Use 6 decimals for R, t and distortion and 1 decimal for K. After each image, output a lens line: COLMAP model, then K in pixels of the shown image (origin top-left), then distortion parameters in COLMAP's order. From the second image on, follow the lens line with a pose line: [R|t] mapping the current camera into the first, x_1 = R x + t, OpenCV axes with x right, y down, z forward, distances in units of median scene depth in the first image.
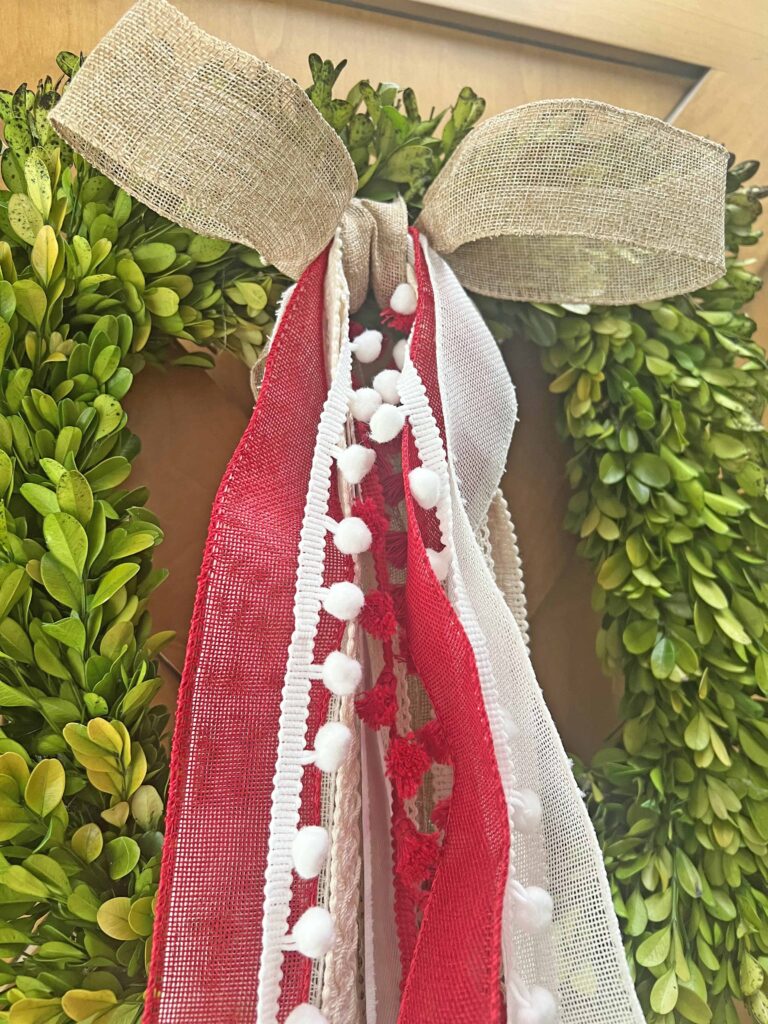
lens RADIAL K [[795.8, 0, 369.0], [0, 795.8, 518.6], [0, 0, 1]] dist [0.015182, -0.007034]
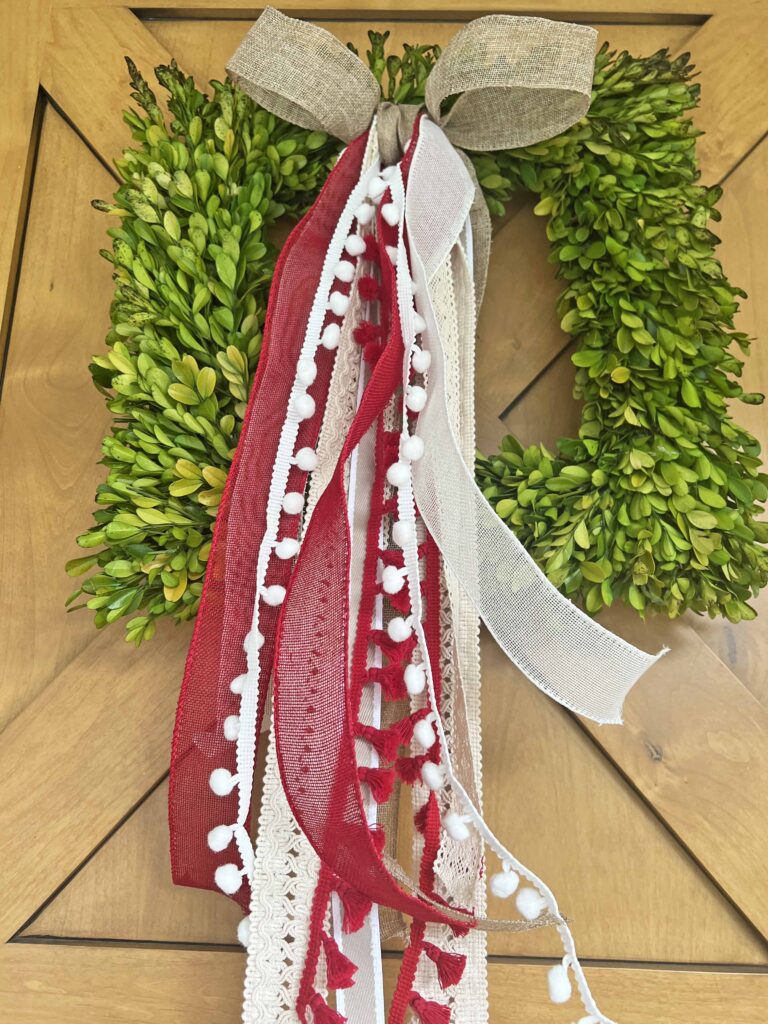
lens RADIAL K [[806.6, 0, 375.3], [0, 806.6, 517.0], [0, 0, 1]] dist [0.022280, -0.038482]
pose [[0.934692, -0.004908, -0.355424, 0.640523], [-0.042751, 0.991094, -0.126113, 0.820003], [0.352877, 0.133072, 0.926158, -0.616630]]
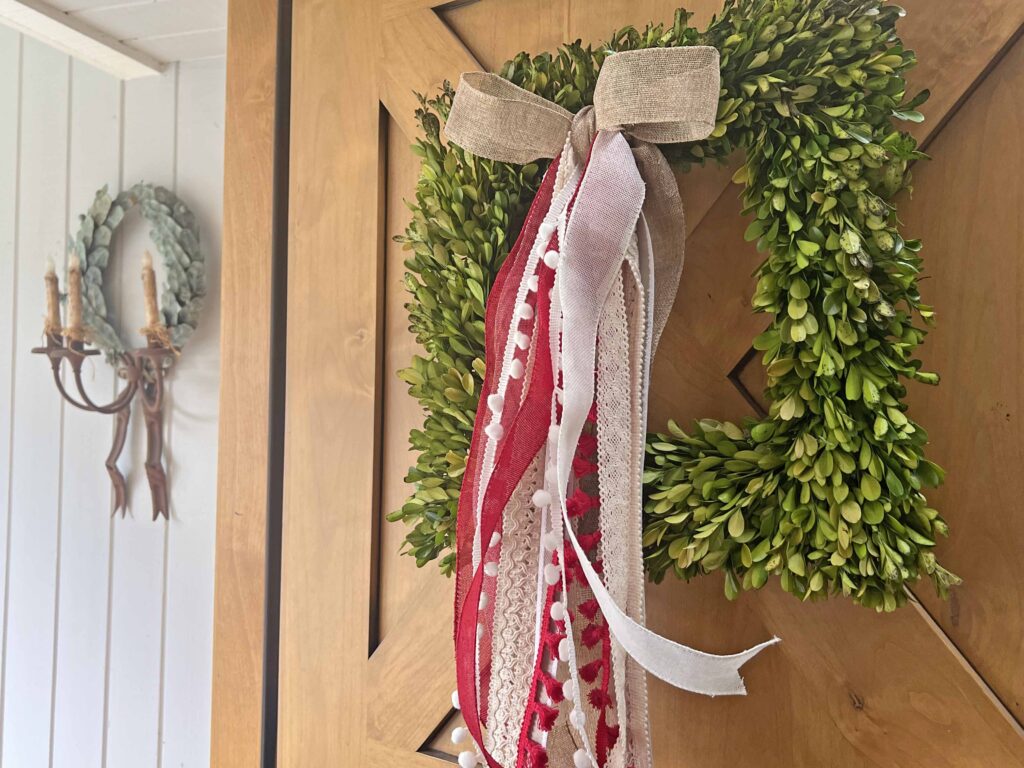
lens RADIAL K [[946.3, 0, 505.1], [0, 946.3, 388.7], [0, 0, 1]] dist [0.002944, 0.000000]
pose [[0.566384, 0.047063, -0.822797, 1.983501], [0.042733, 0.995348, 0.086349, 0.078495], [0.823033, -0.084067, 0.561738, -0.572793]]
